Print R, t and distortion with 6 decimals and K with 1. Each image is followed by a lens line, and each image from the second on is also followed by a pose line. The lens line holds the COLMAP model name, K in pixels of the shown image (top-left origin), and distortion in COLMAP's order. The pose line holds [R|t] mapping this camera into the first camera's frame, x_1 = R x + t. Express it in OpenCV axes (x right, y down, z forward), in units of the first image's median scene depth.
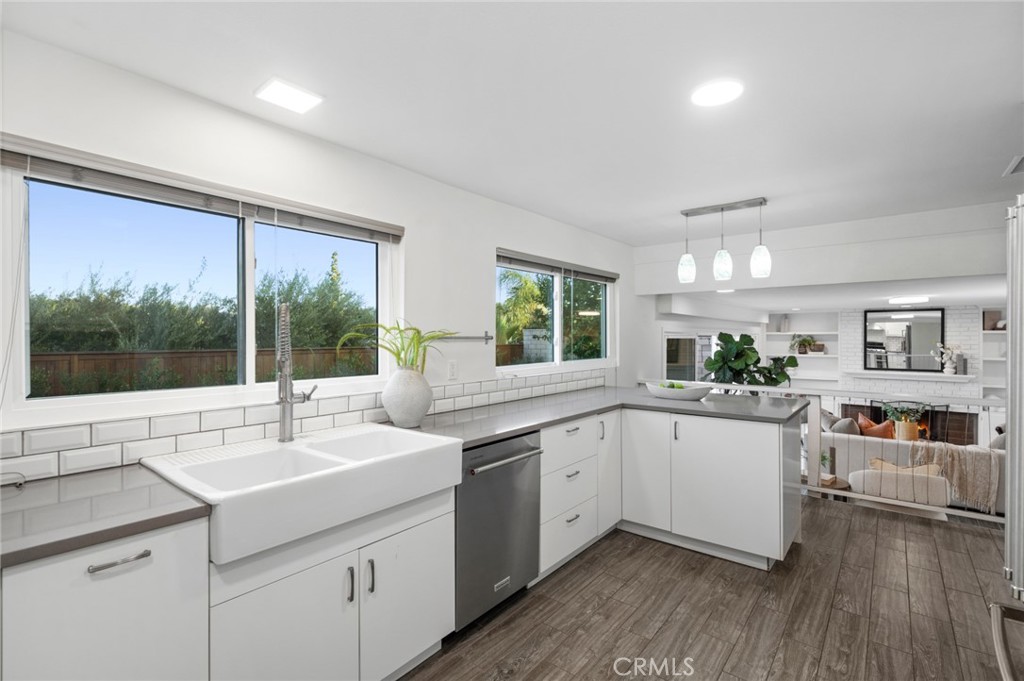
lens RADIAL K [[474.4, 0, 508.8], [0, 474.4, 342.6], [0, 0, 1]] dist [0.004066, -0.001293]
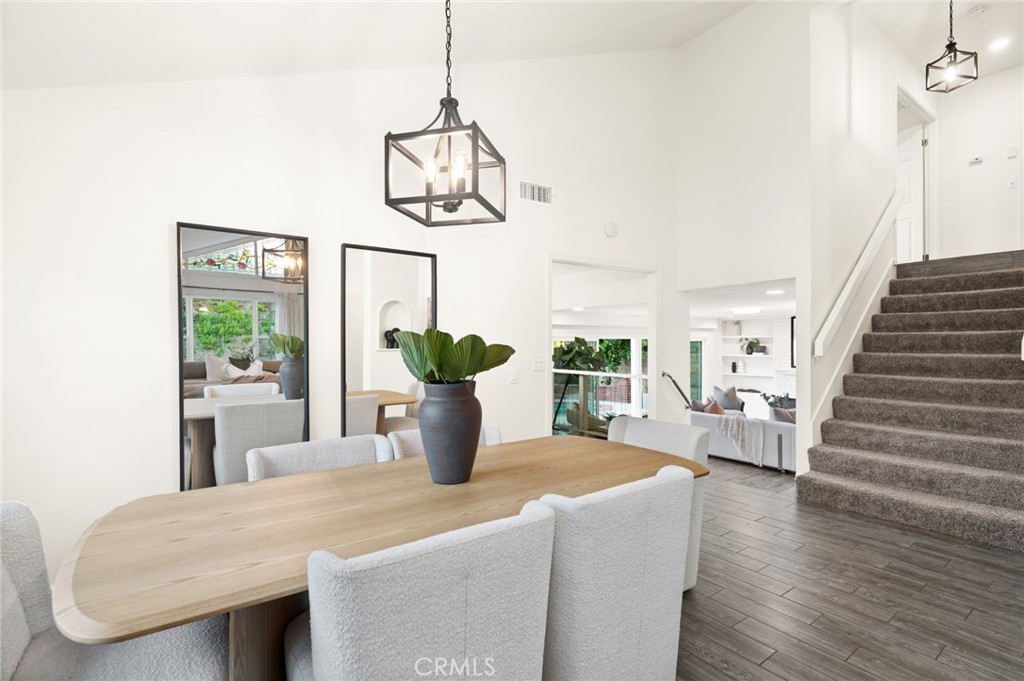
lens RADIAL K [[474.4, 0, 514.8], [0, 474.4, 345.0], [0, 0, 1]] dist [0.004066, -0.001293]
pose [[0.959827, -0.000735, -0.280592, 0.456894], [-0.000880, 0.999984, -0.005628, 0.008968], [0.280592, 0.005649, 0.959811, -0.342753]]
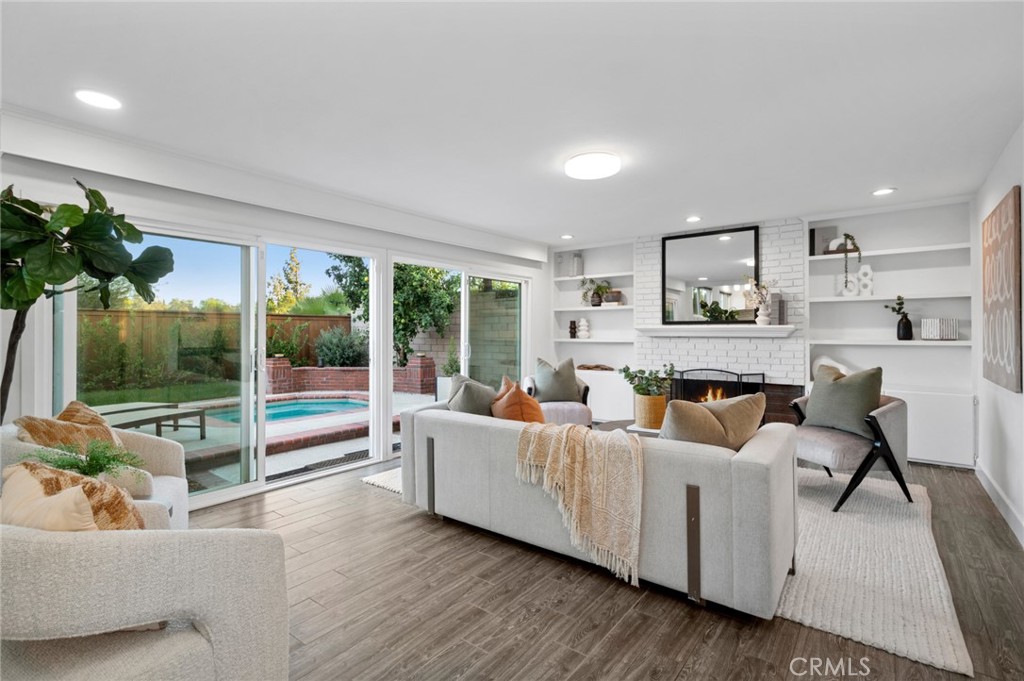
lens RADIAL K [[474.4, 0, 514.3], [0, 474.4, 331.6], [0, 0, 1]] dist [0.004066, -0.001293]
pose [[0.999950, 0.000194, 0.009983, 0.573256], [-0.000060, 0.999910, -0.013415, 0.082484], [-0.009984, 0.013414, 0.999860, 0.351286]]
